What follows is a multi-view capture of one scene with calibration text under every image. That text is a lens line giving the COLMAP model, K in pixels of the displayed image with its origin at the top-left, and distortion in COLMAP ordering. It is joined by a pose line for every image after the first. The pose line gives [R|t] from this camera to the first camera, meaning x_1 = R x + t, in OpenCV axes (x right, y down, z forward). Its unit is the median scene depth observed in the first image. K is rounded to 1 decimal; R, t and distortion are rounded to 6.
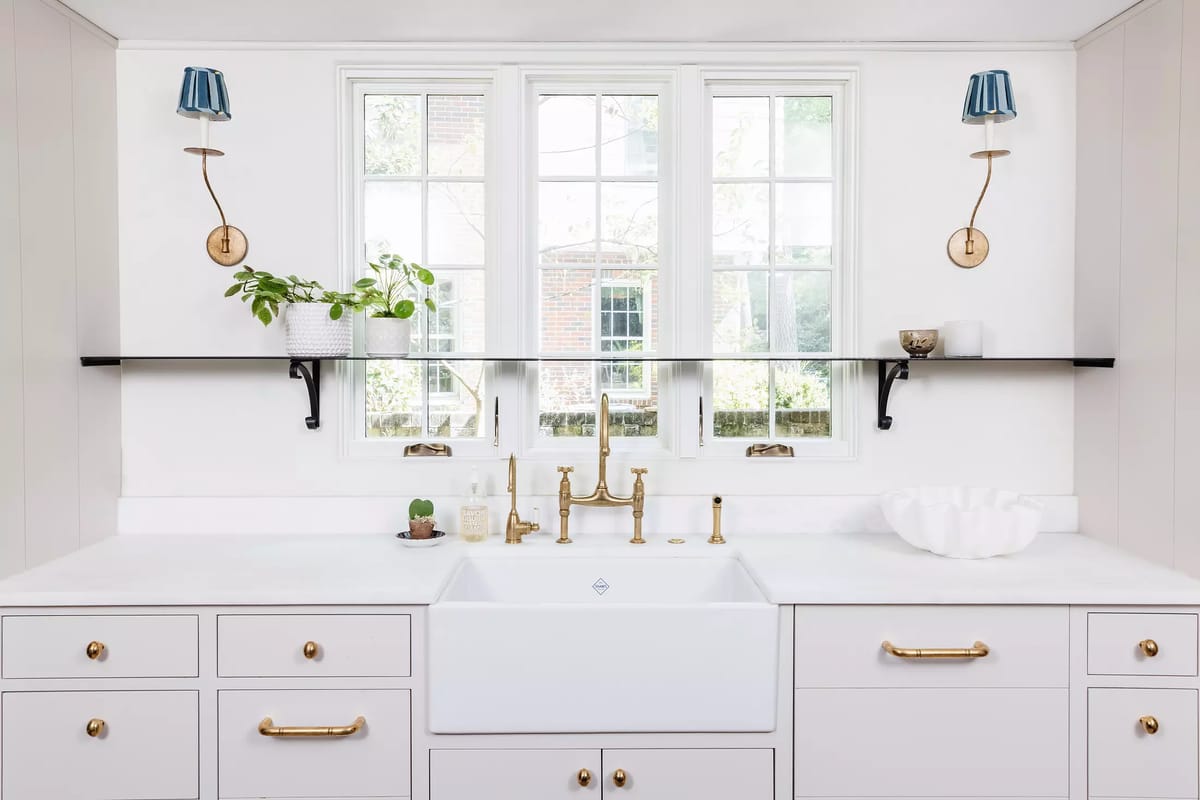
lens RADIAL K [[891.1, 0, 582.7], [0, 891.1, 377.7], [0, 0, 1]] dist [-0.005261, 0.062186]
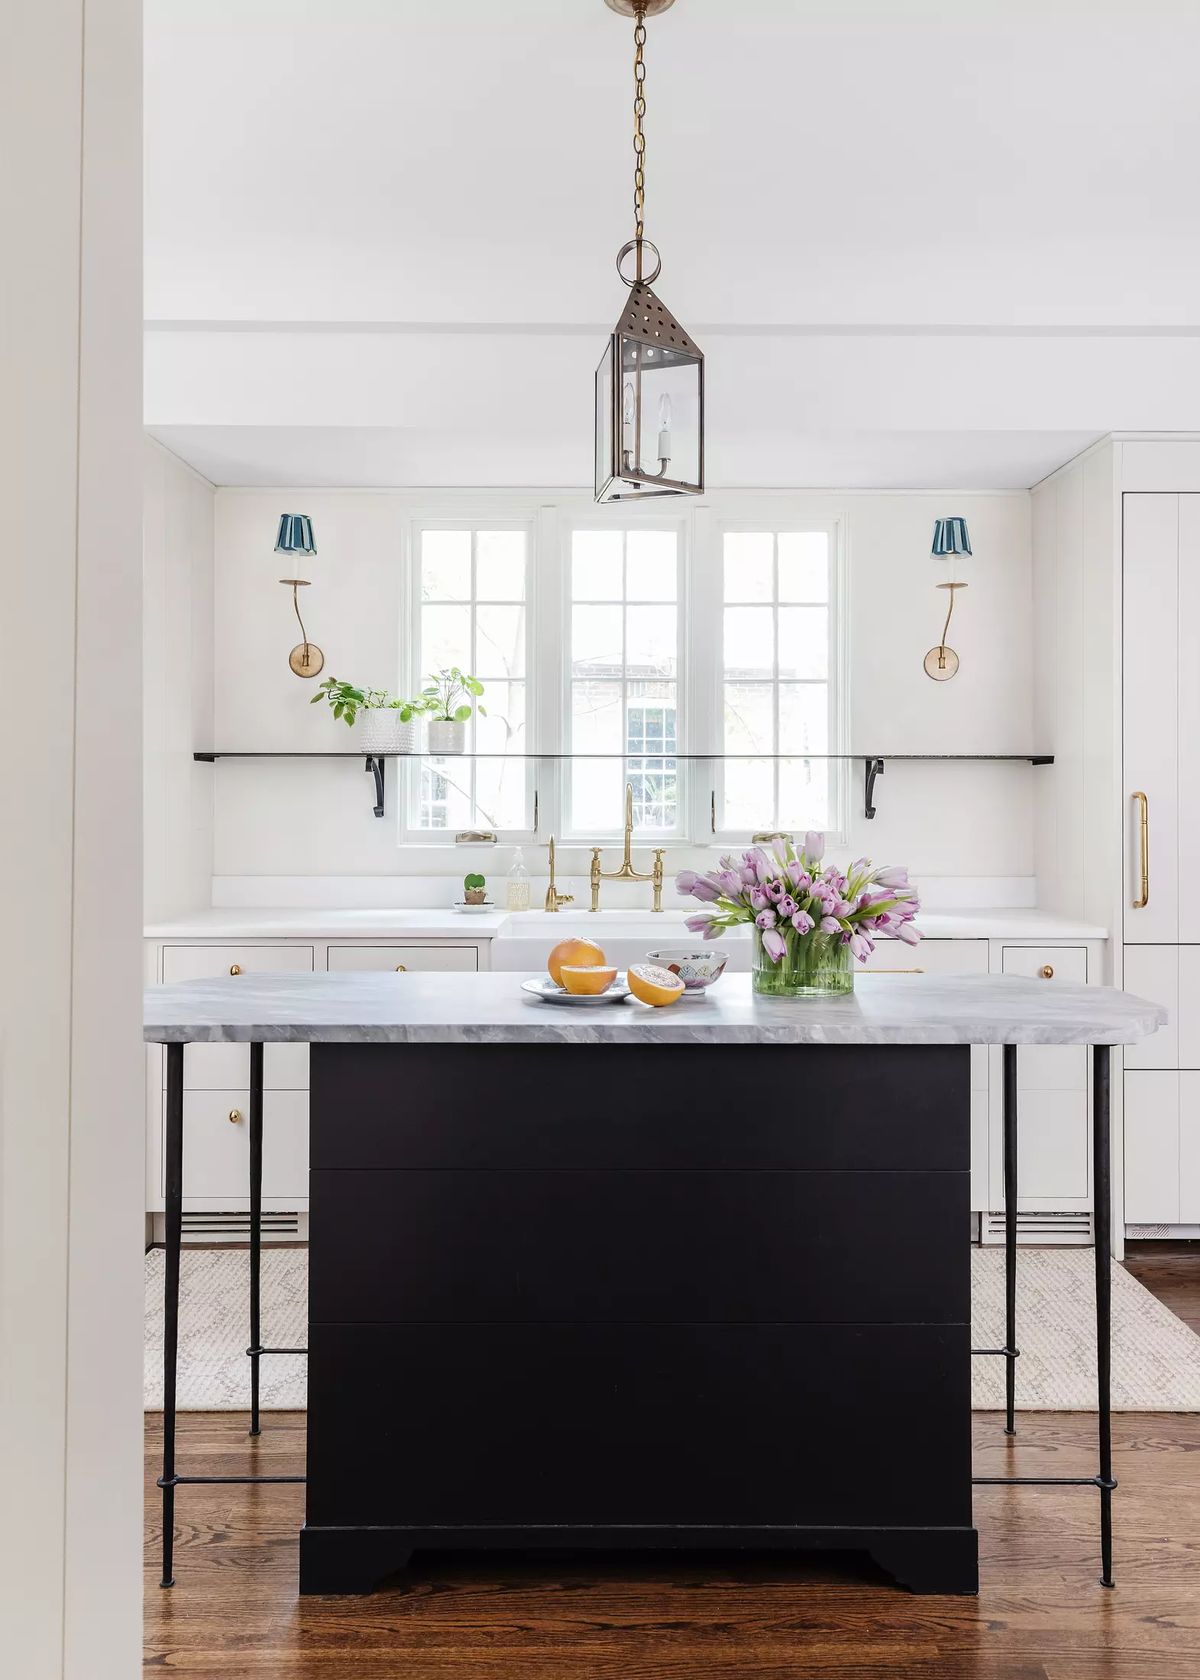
lens RADIAL K [[1570.0, 0, 600.0], [0, 1570.0, 840.0], [0, 0, 1]] dist [0.004501, -0.000329]
pose [[0.999995, 0.002070, -0.002341, -0.009362], [-0.002133, 0.999631, -0.027069, 0.146675], [0.002285, 0.027074, 0.999631, -1.082631]]
